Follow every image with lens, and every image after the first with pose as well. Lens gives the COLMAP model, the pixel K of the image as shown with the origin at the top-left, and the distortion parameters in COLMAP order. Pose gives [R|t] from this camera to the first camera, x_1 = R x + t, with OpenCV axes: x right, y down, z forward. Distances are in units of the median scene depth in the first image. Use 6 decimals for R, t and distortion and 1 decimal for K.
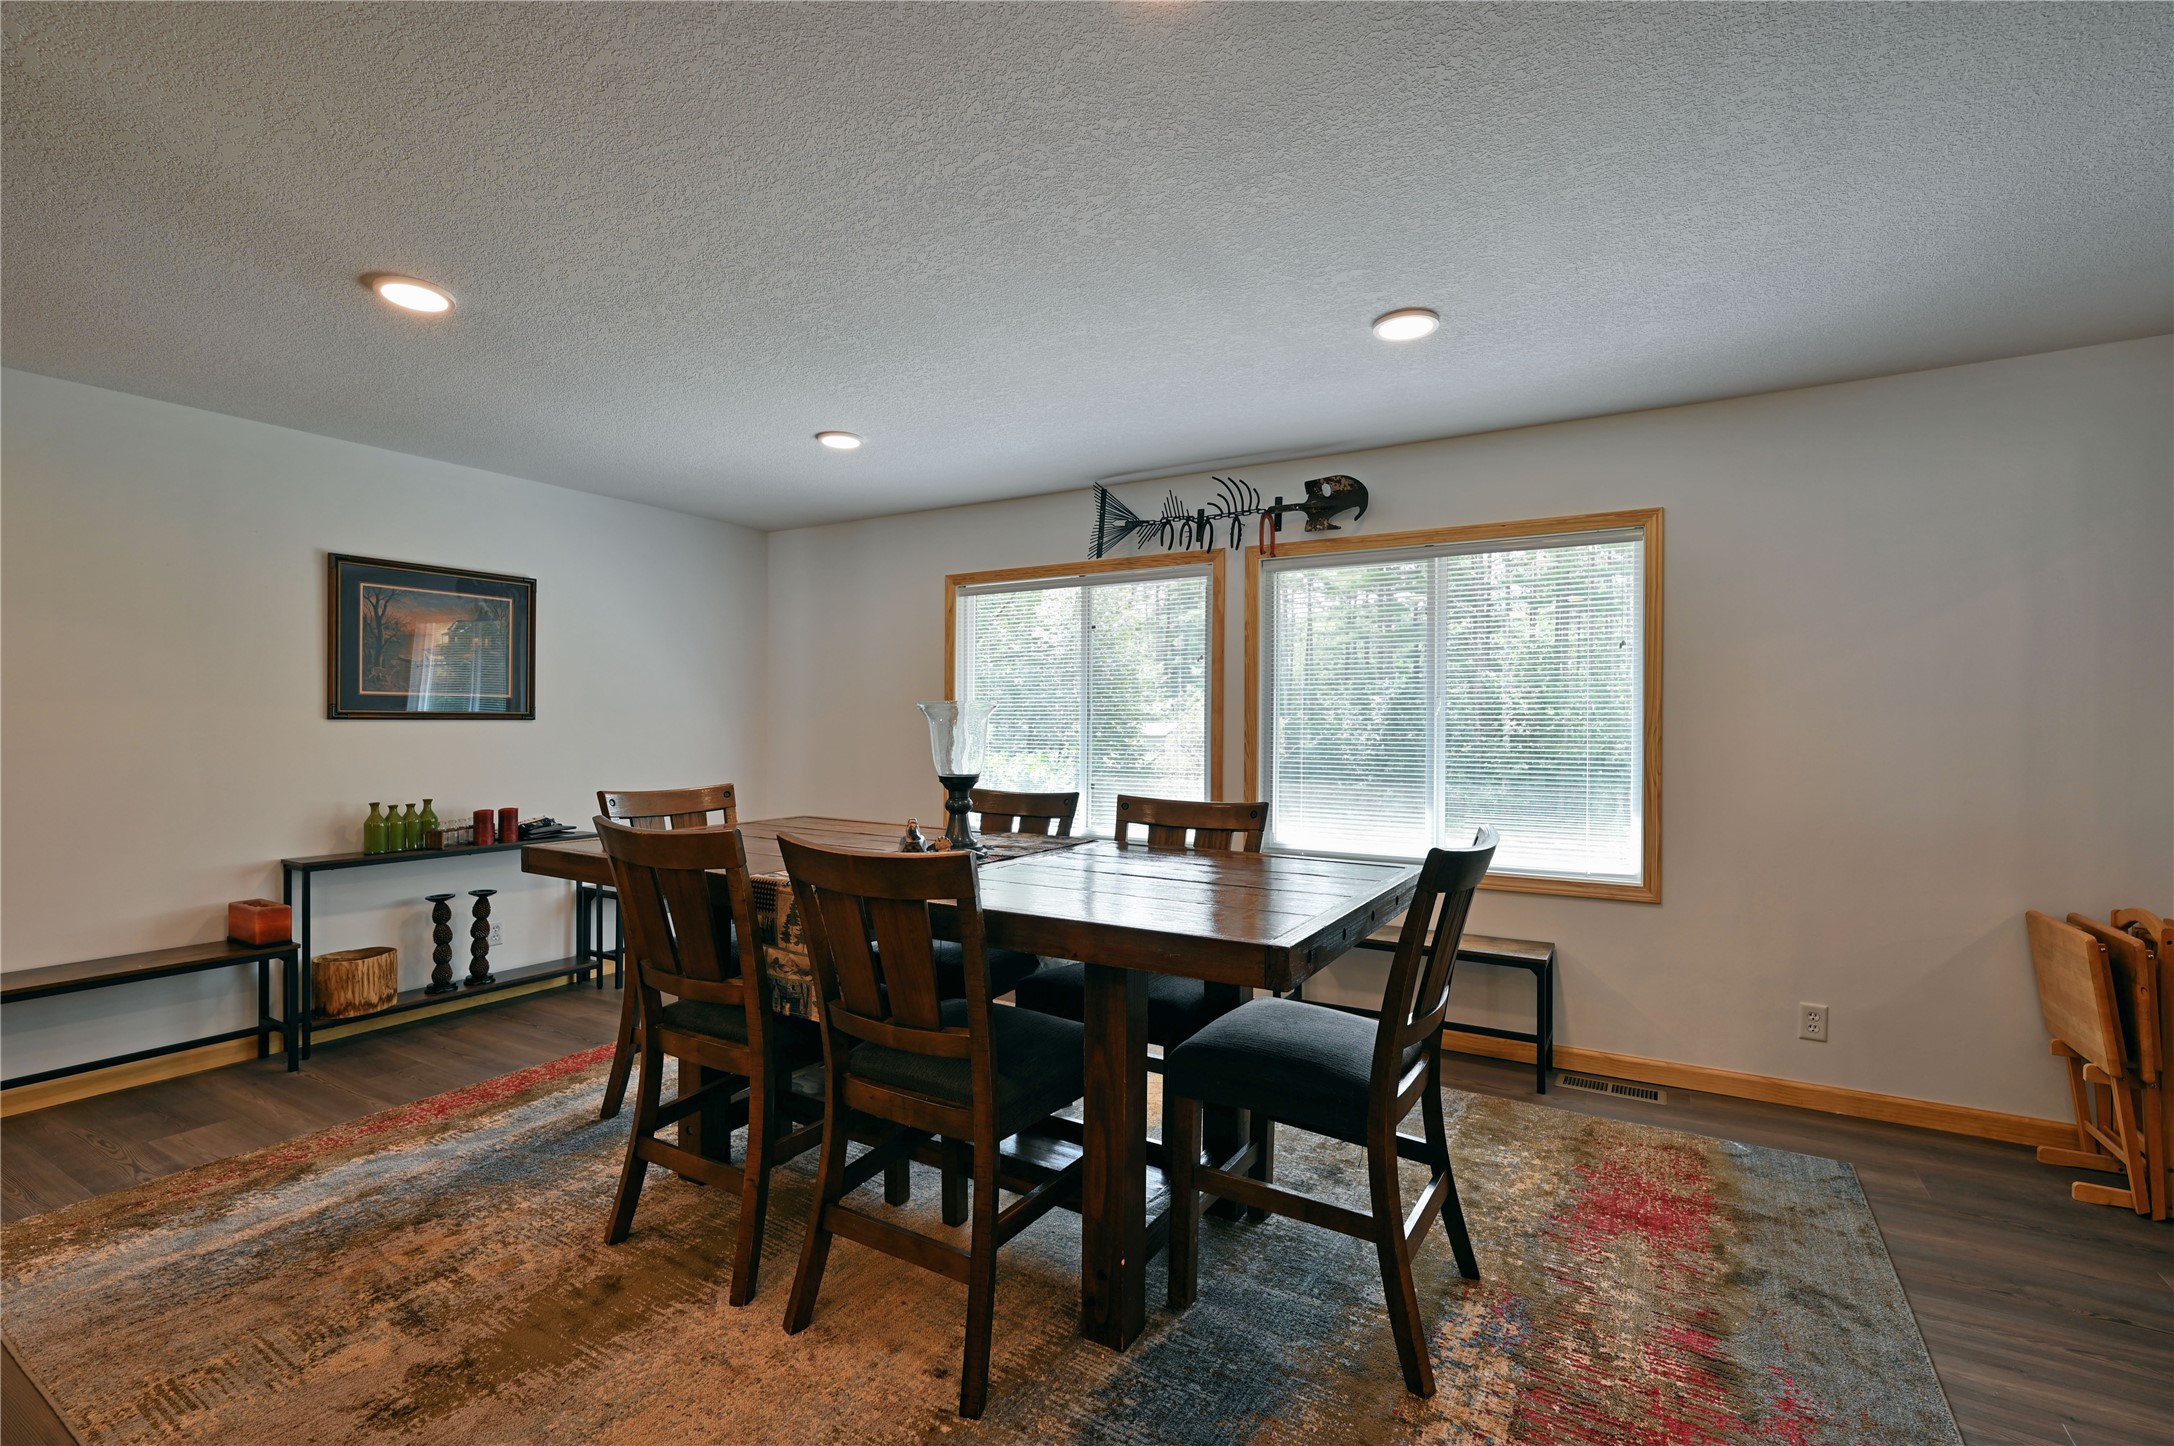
lens RADIAL K [[960.0, 0, 1090.2], [0, 960.0, 728.3], [0, 0, 1]] dist [0.001670, -0.001098]
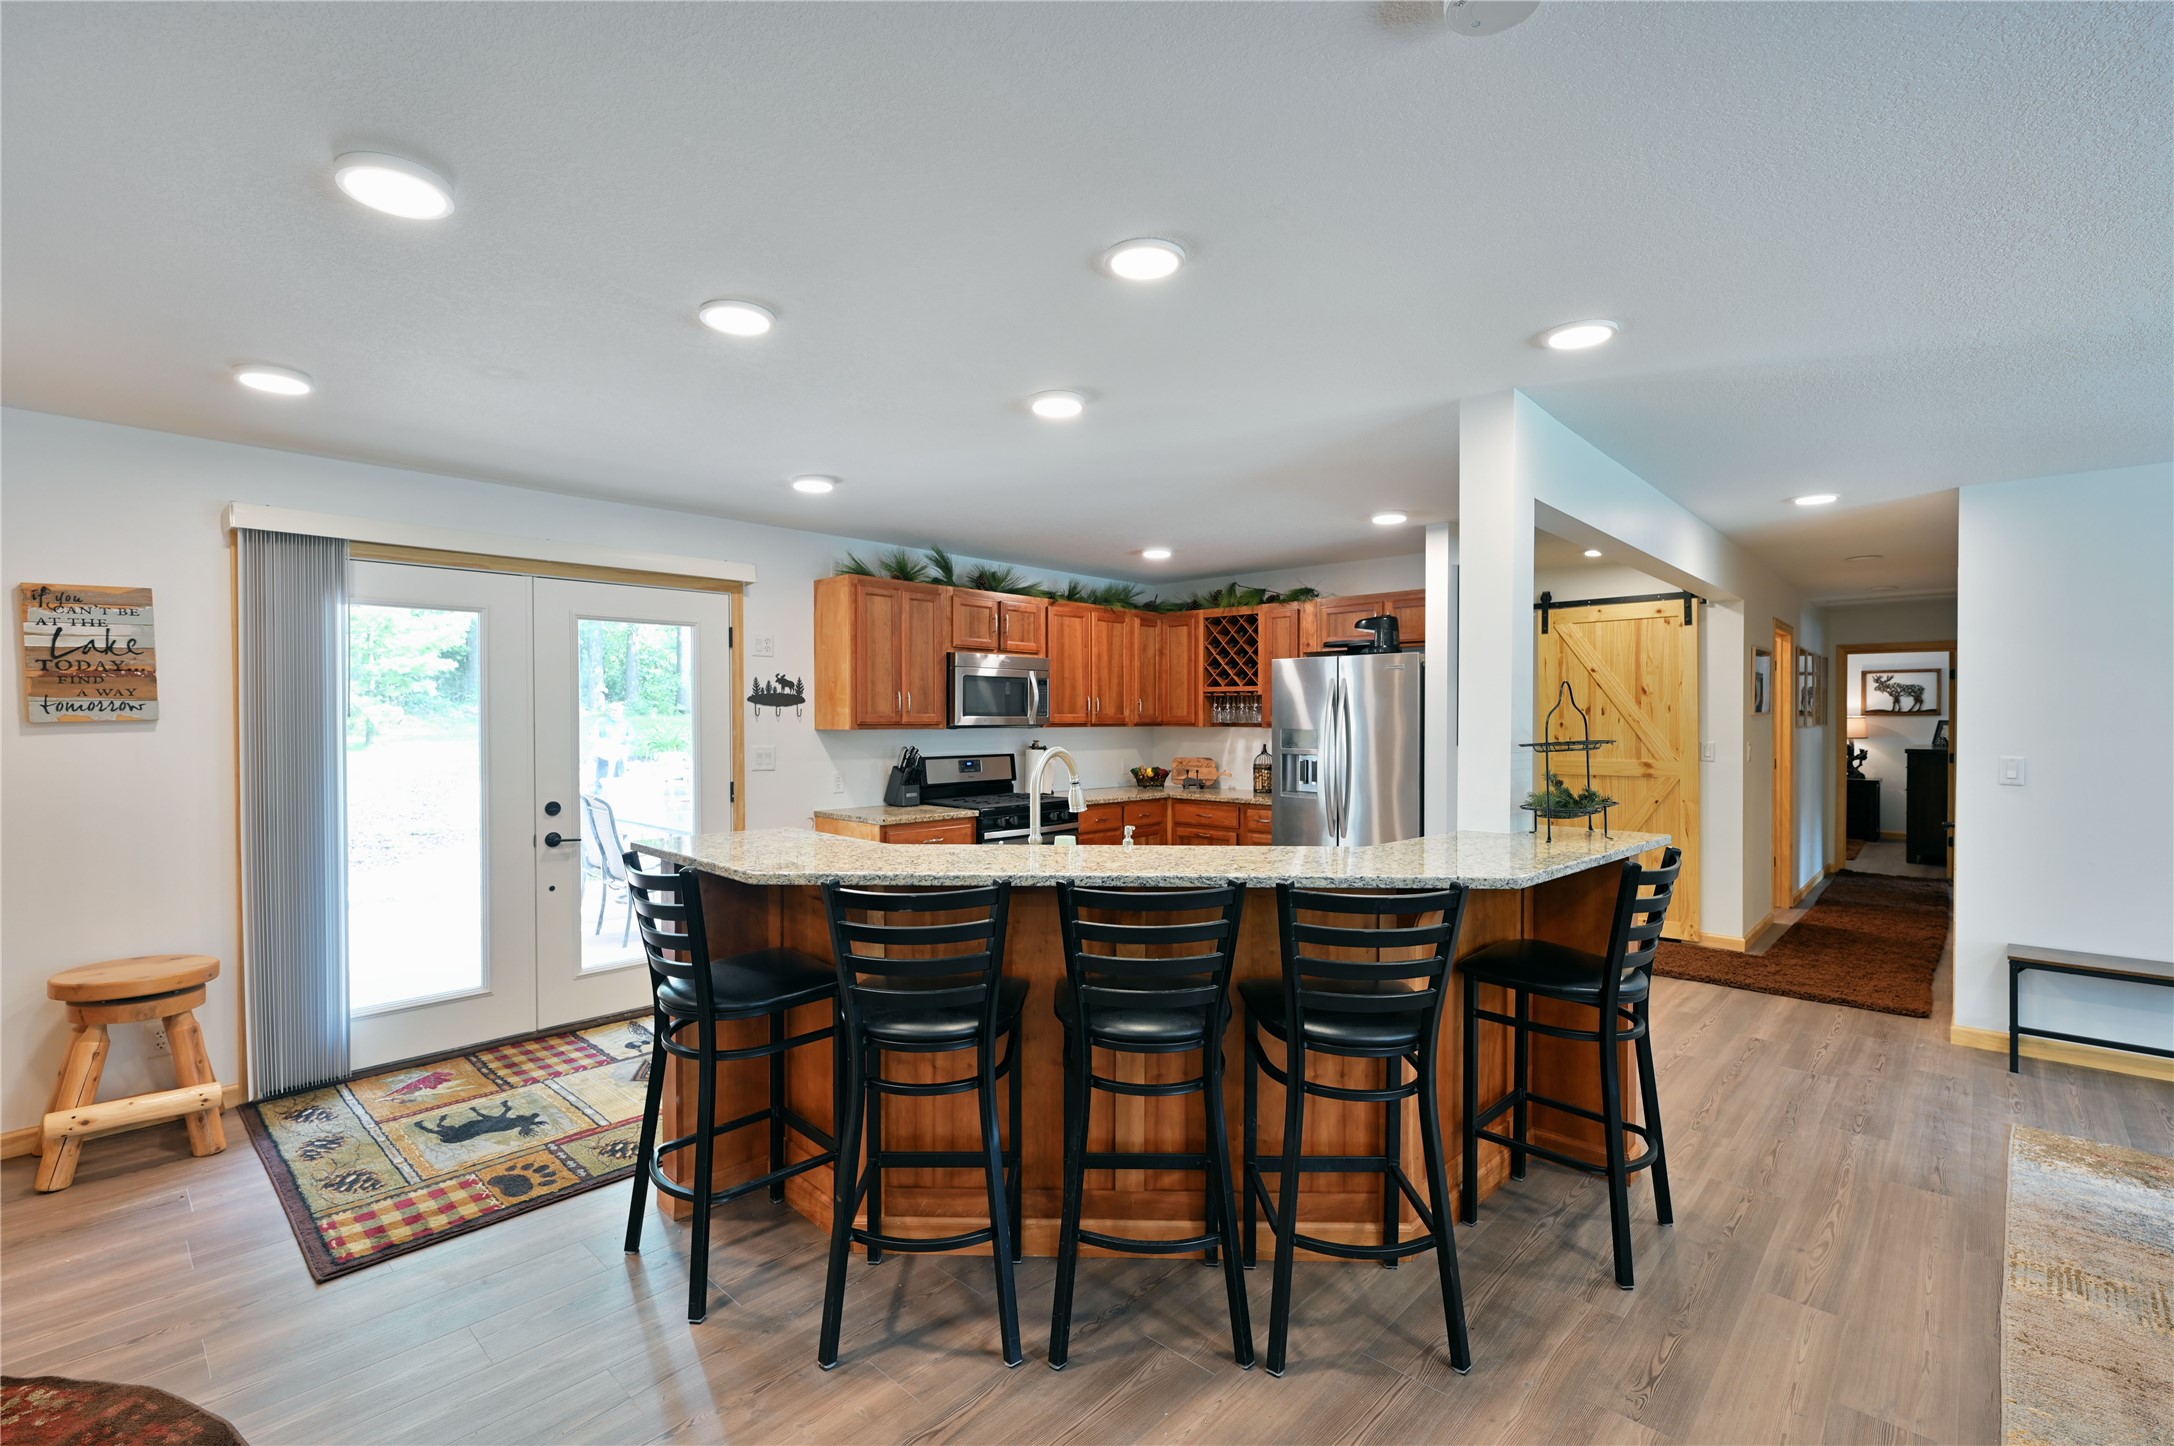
lens RADIAL K [[960.0, 0, 1079.7], [0, 960.0, 729.0], [0, 0, 1]] dist [0.001670, -0.001098]
pose [[-0.225707, 0.009858, -0.974145, 0.298812], [-0.002716, 0.999939, 0.010749, -0.039246], [0.974192, 0.005072, -0.225666, -0.026071]]
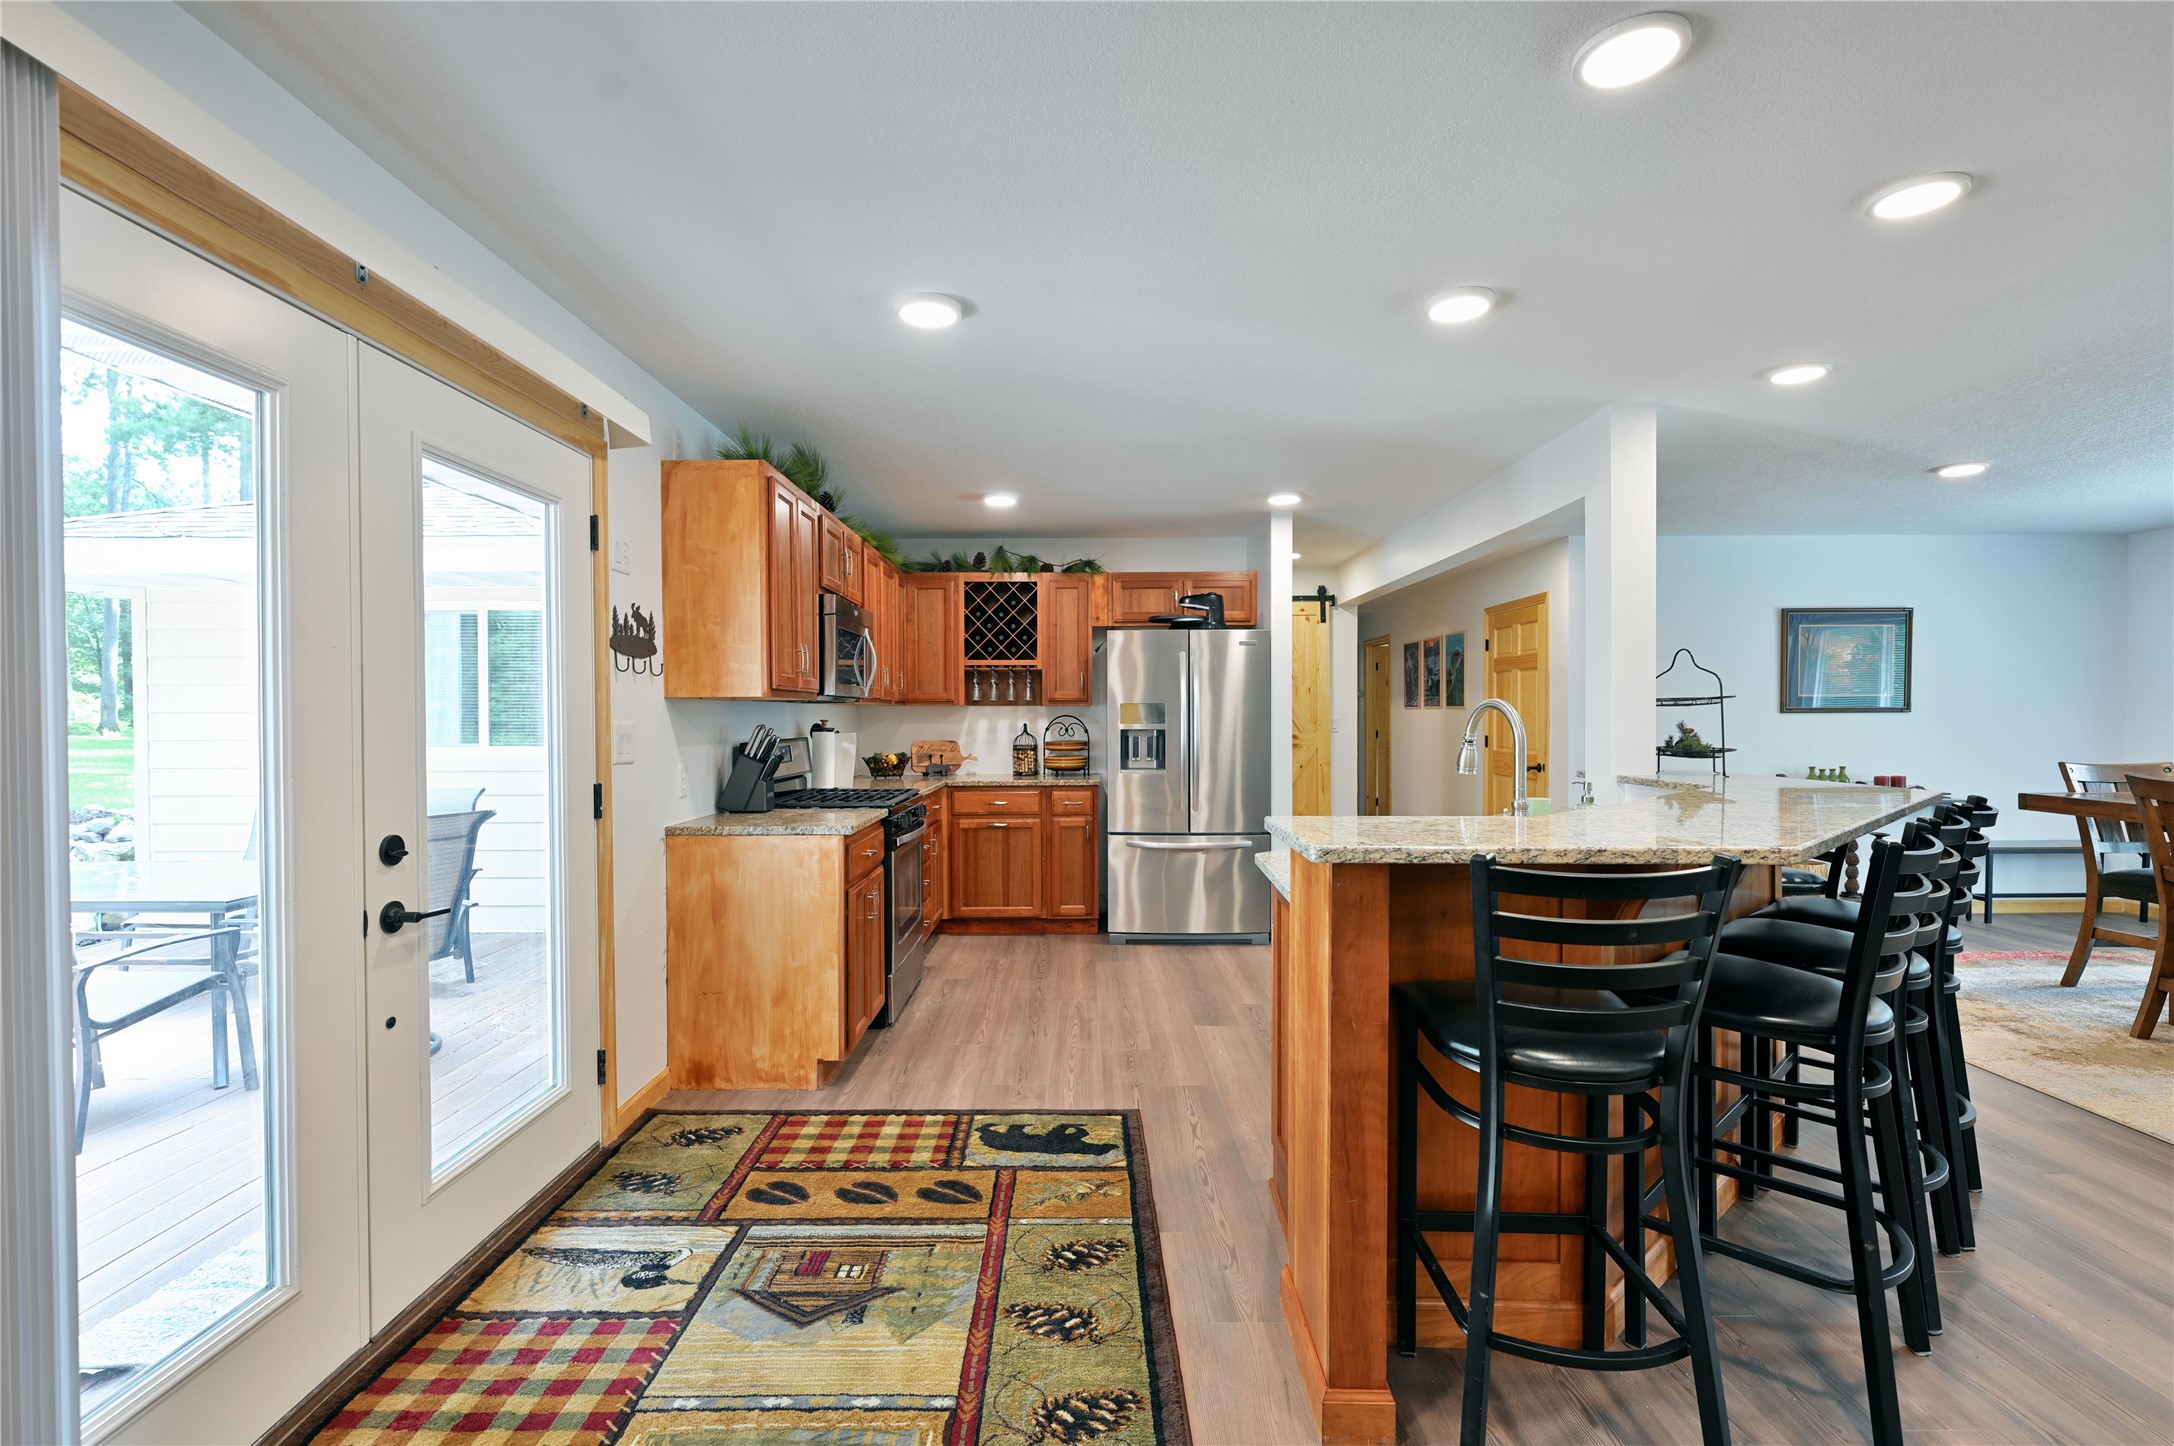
lens RADIAL K [[960.0, 0, 1080.6], [0, 960.0, 728.0], [0, 0, 1]] dist [0.001670, -0.001098]
pose [[0.505814, 0.007471, -0.862610, -0.005630], [0.002908, 0.999942, 0.010365, -0.004357], [0.862638, -0.007752, 0.505763, -0.792207]]
